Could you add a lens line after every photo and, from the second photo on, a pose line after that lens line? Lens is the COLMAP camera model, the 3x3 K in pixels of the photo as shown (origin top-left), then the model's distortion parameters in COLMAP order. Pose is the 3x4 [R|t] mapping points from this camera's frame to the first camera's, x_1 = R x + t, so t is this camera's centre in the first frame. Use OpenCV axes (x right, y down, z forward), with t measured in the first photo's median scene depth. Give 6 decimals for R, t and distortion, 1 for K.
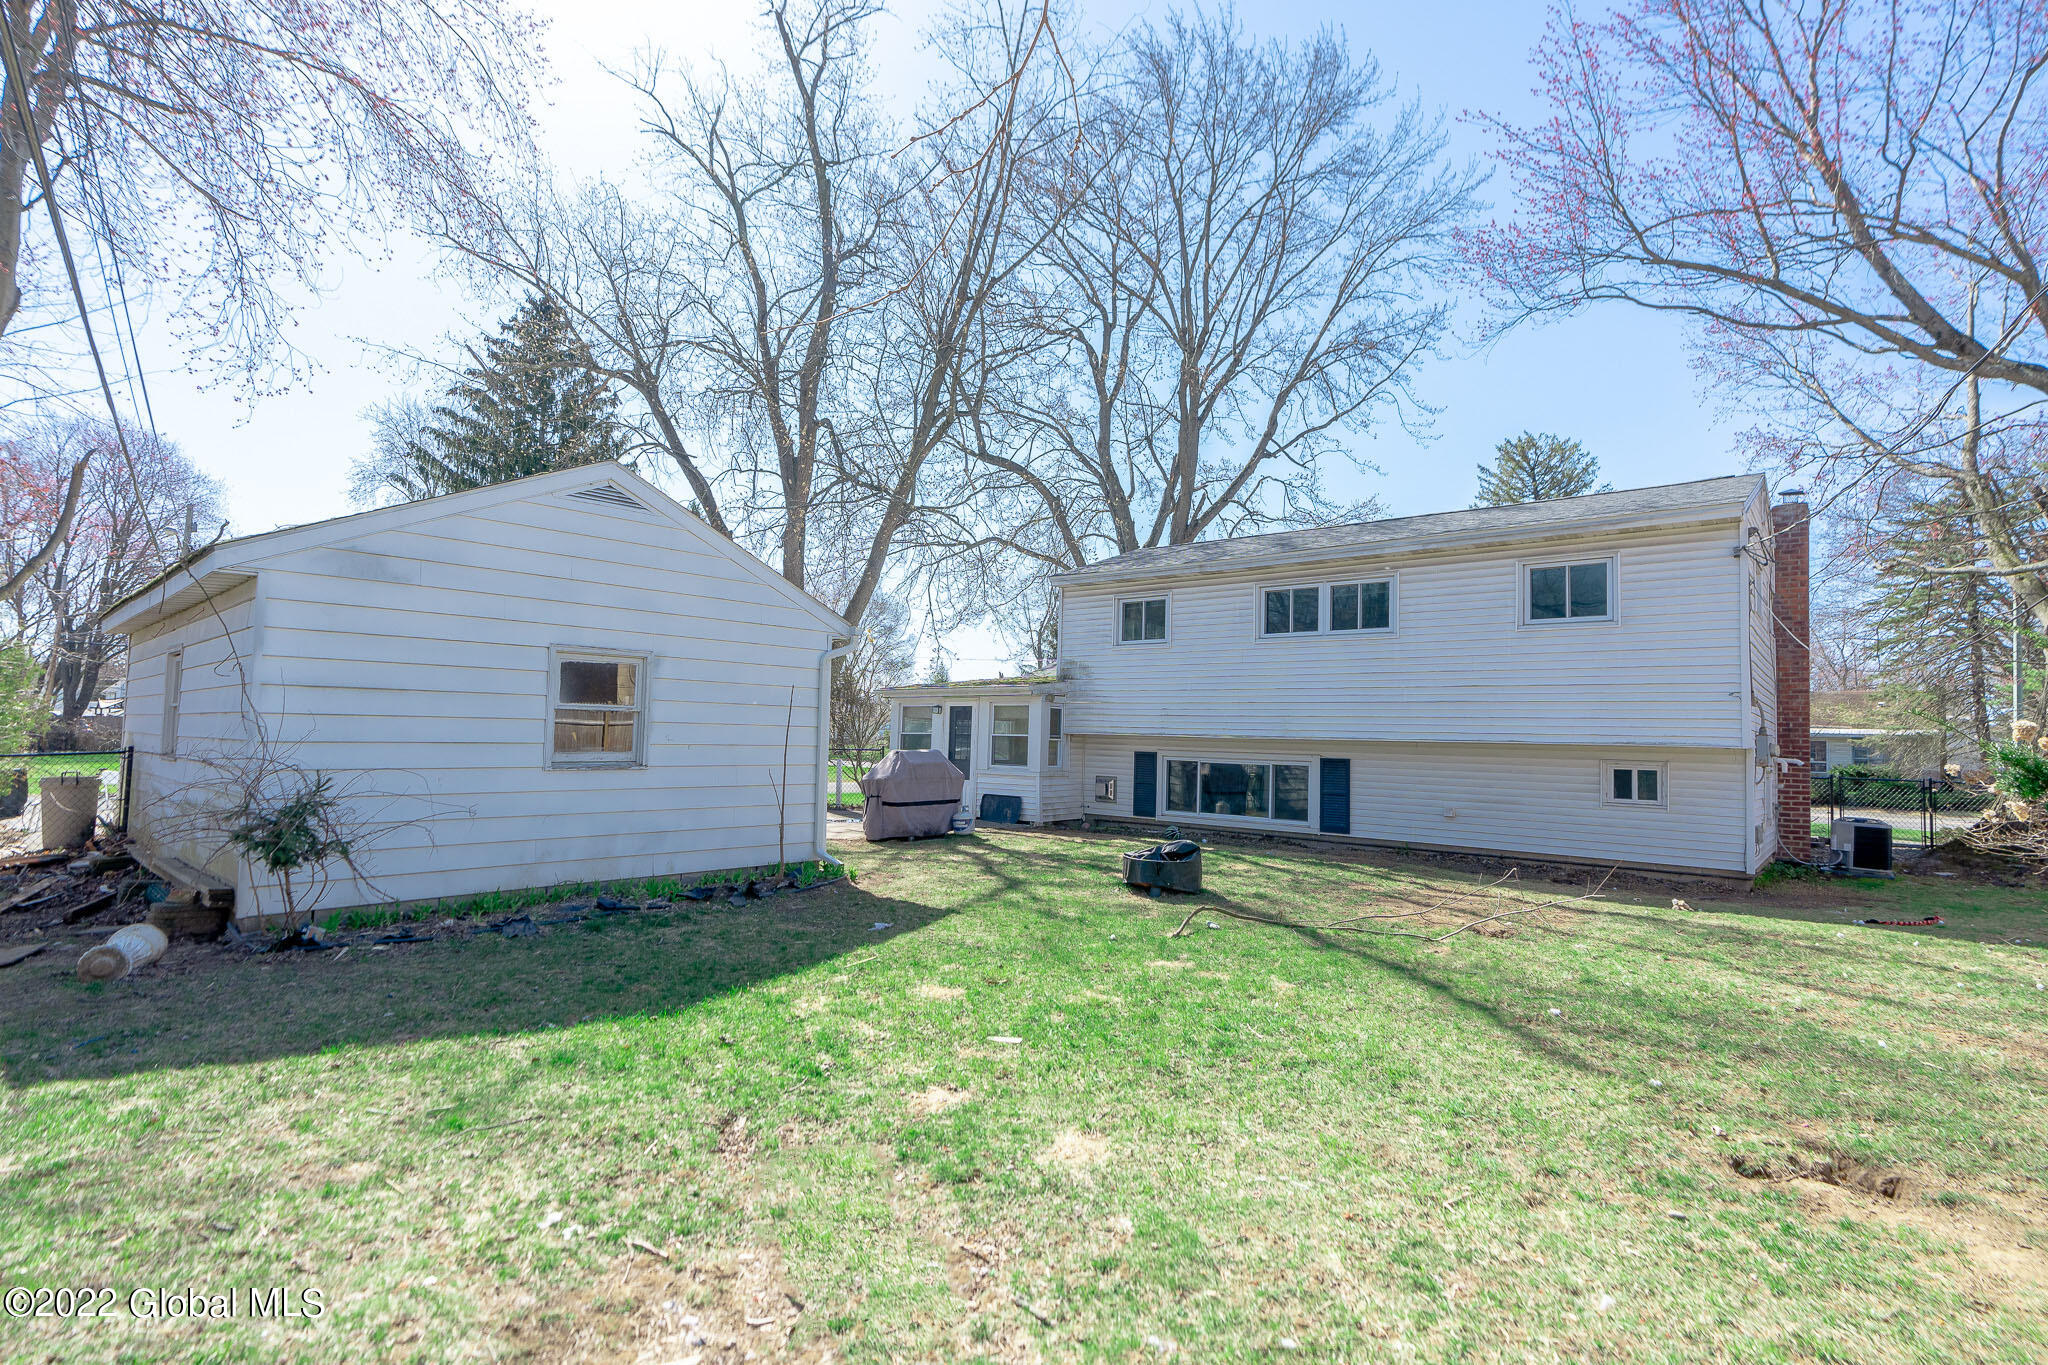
lens RADIAL K [[1002.1, 0, 1021.7], [0, 1002.1, 689.5], [0, 0, 1]] dist [0.001511, 0.000270]
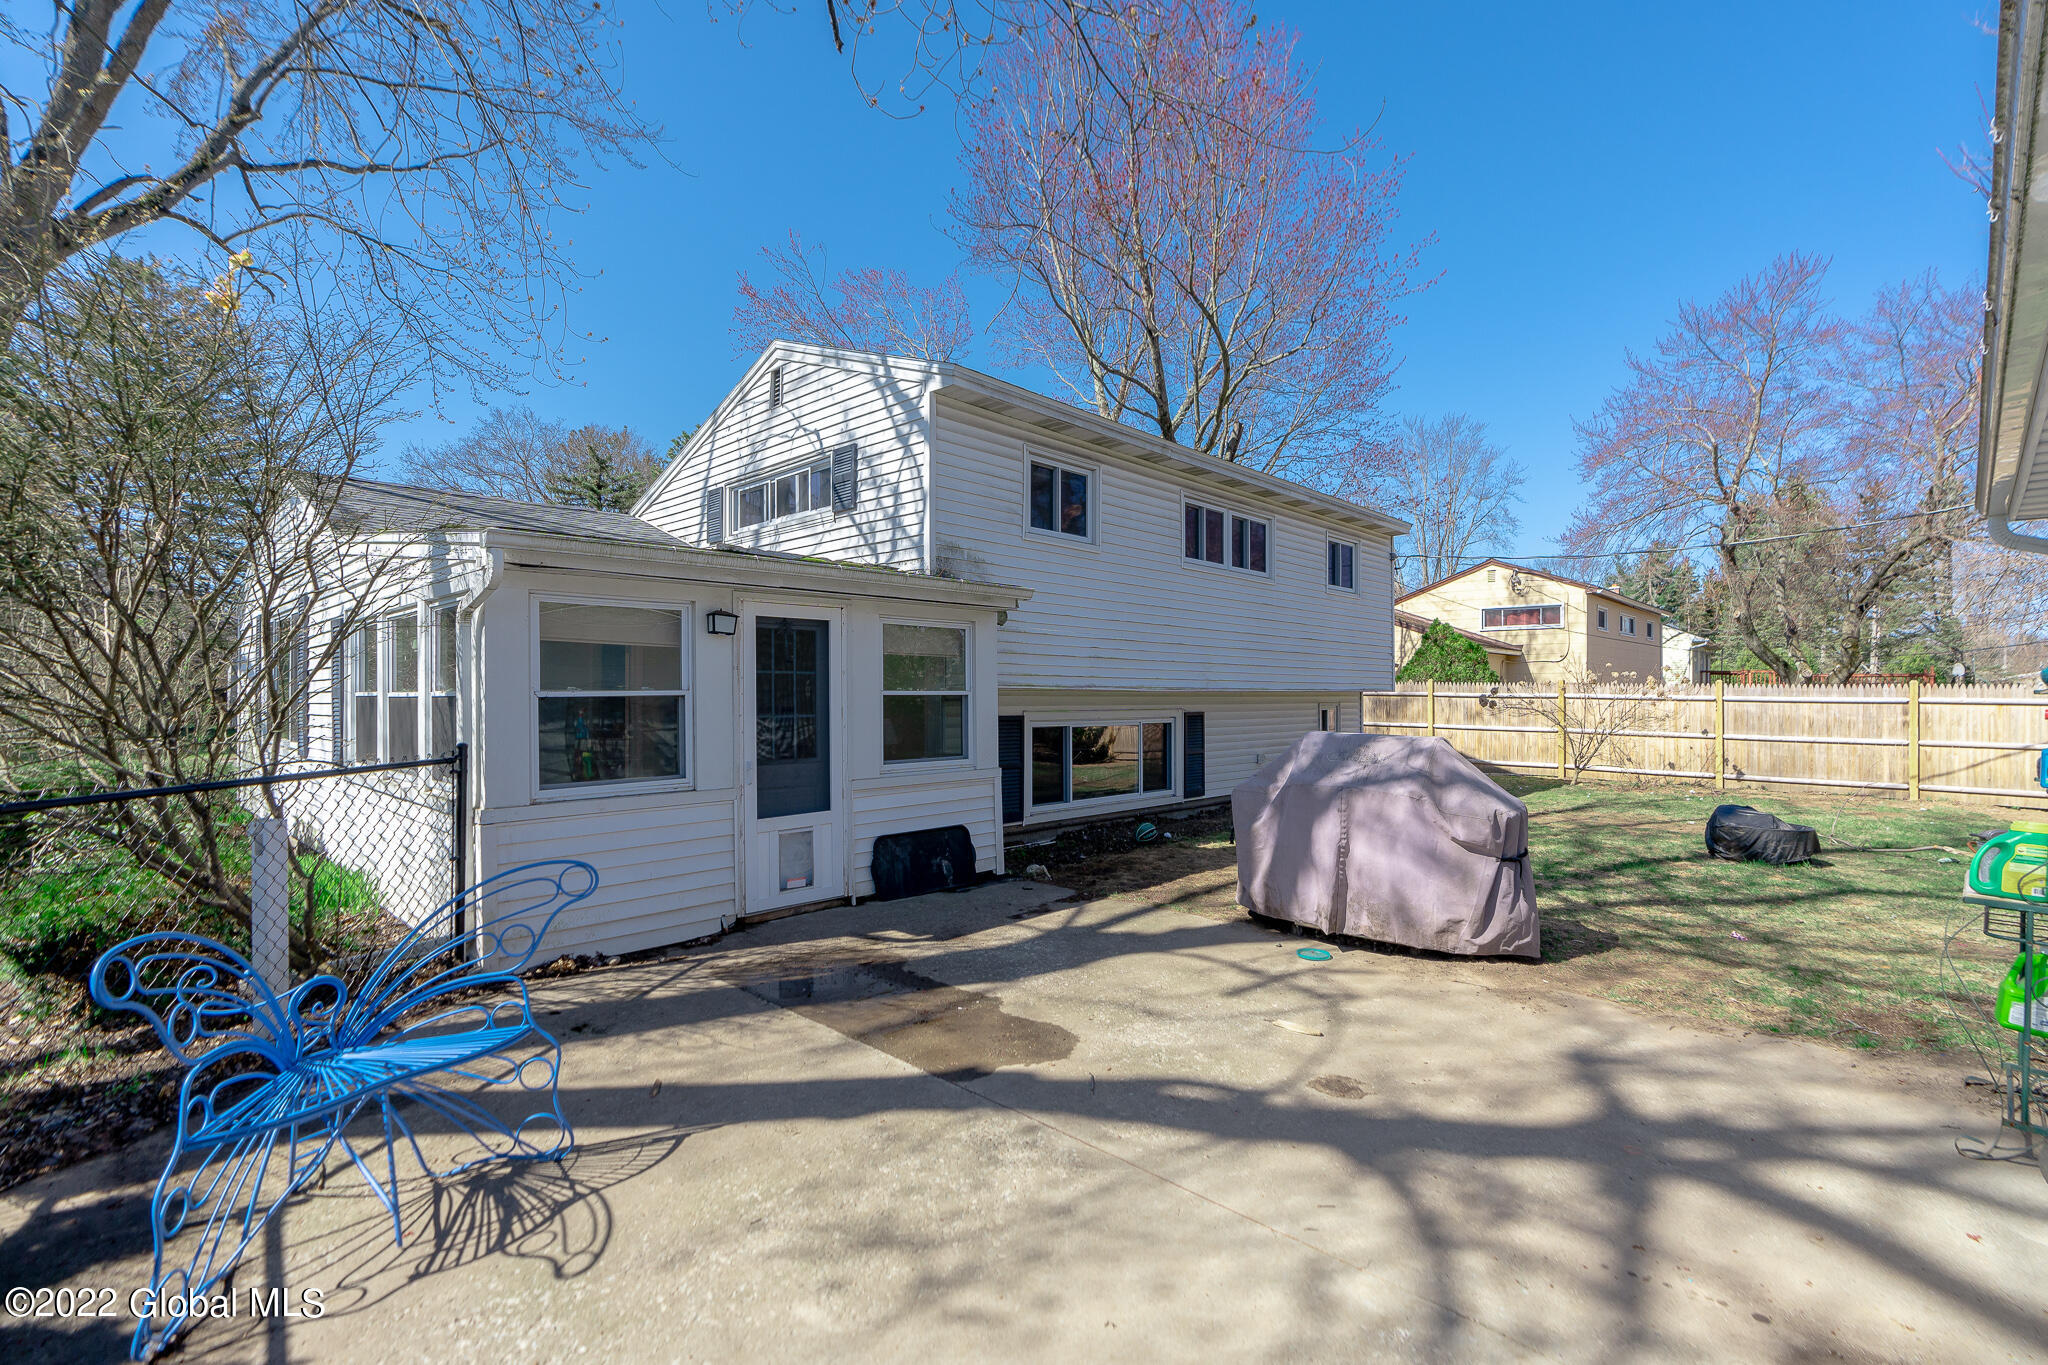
lens RADIAL K [[954.2, 0, 1022.7], [0, 954.2, 680.0], [0, 0, 1]] dist [-0.000654, -0.000006]
pose [[0.048054, -0.011645, 0.998777, -0.446133], [-0.052332, 0.998529, 0.014160, 0.032051], [-0.997473, -0.052948, 0.047374, 0.963390]]
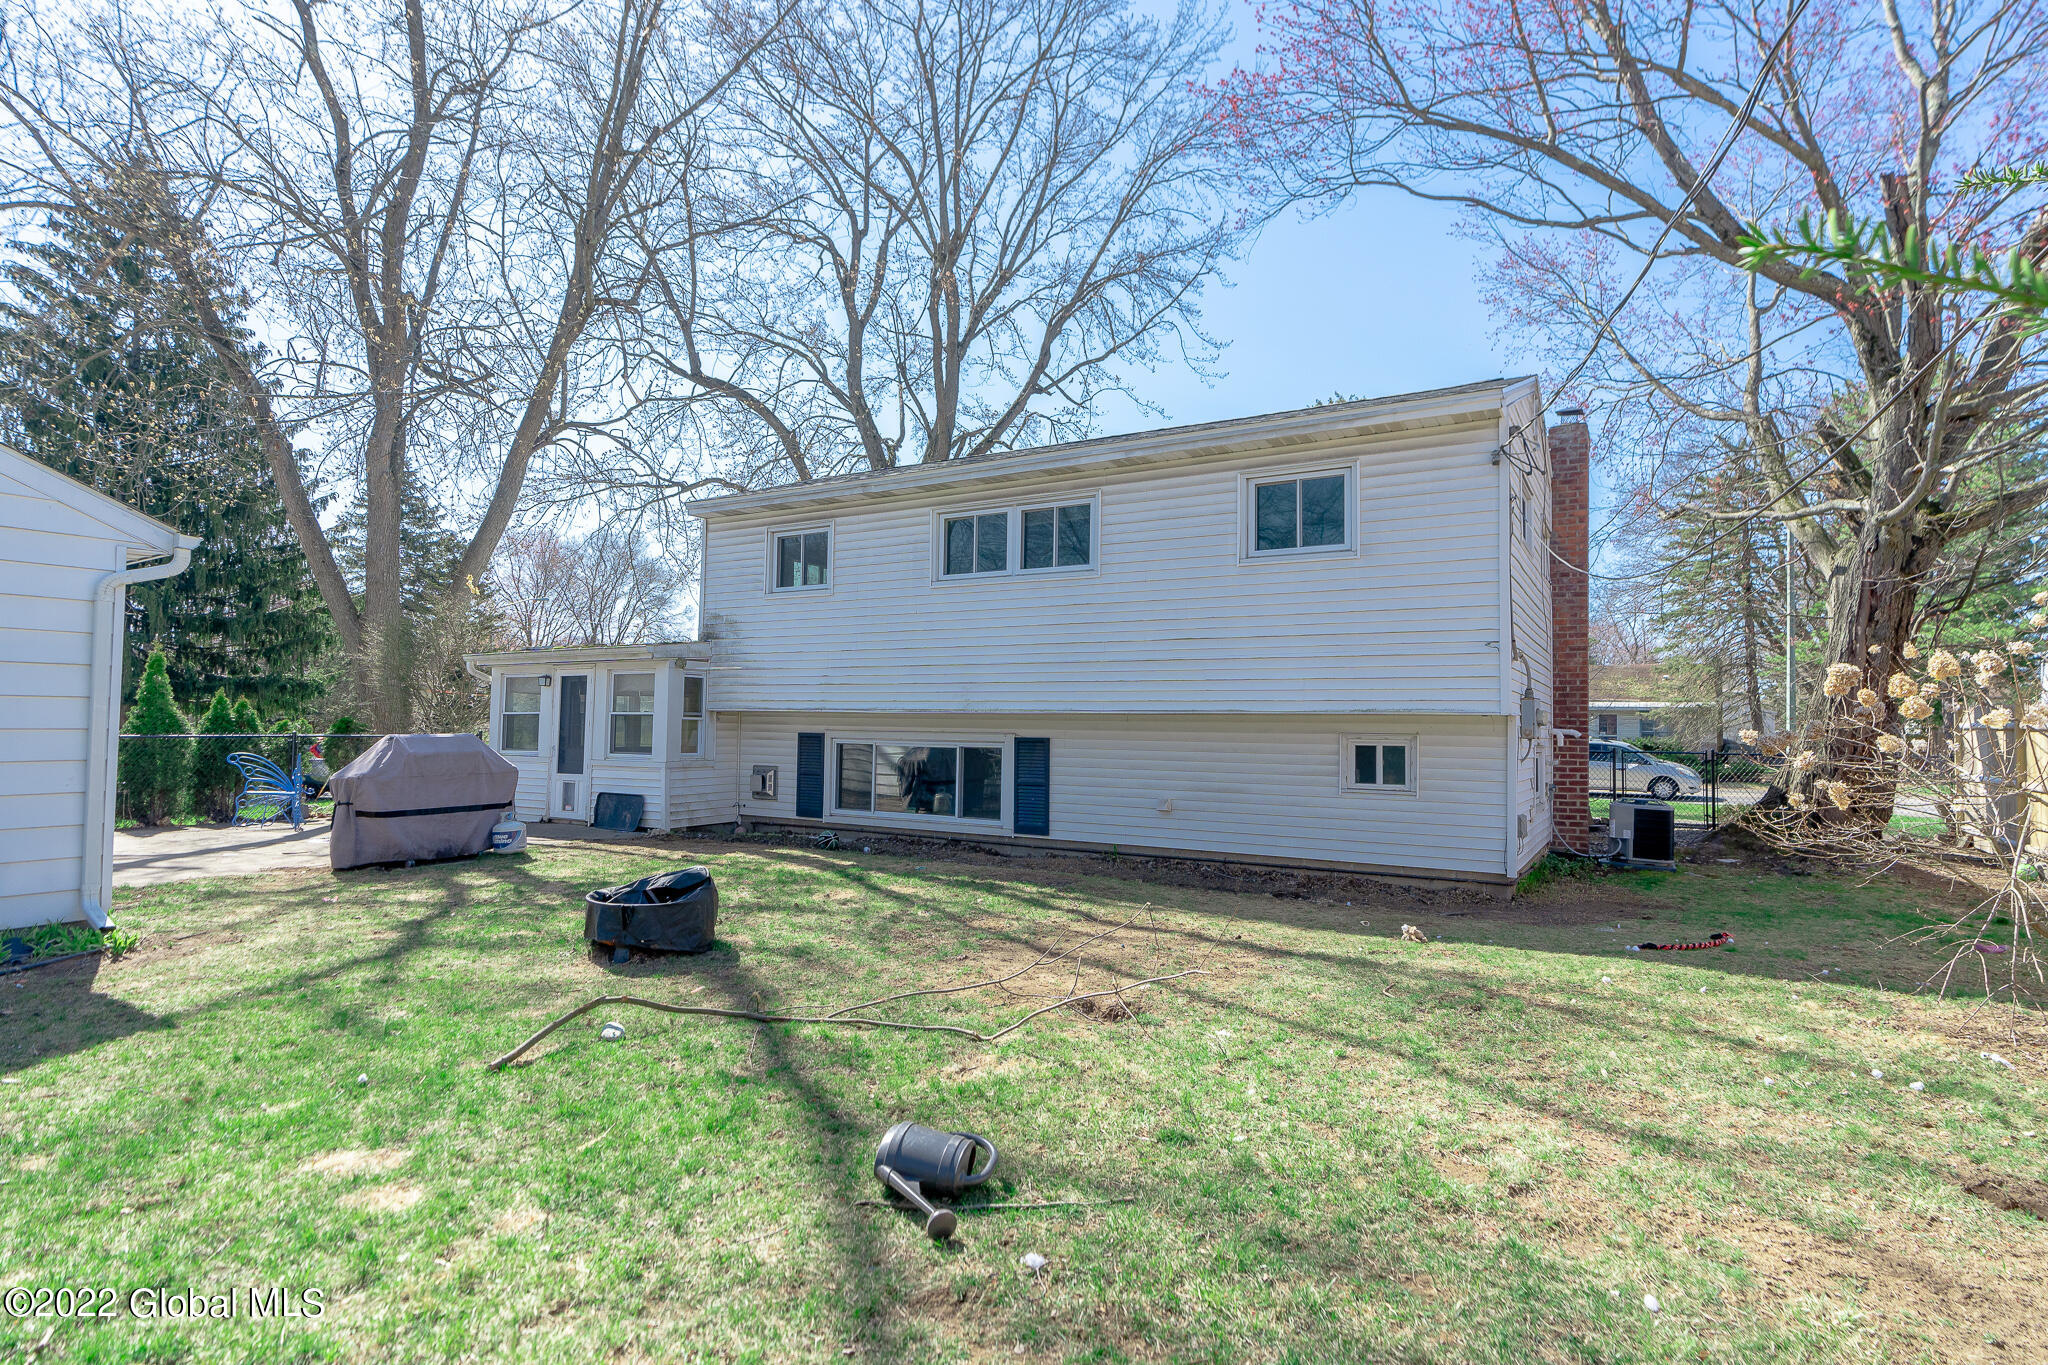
lens RADIAL K [[1062.9, 0, 1027.6], [0, 1062.9, 687.7], [0, 0, 1]] dist [0.001912, -0.000831]
pose [[0.986008, -0.007153, 0.166544, 0.151488], [0.004508, 0.999858, 0.016252, 0.015350], [-0.166637, -0.015274, 0.985900, 0.174135]]
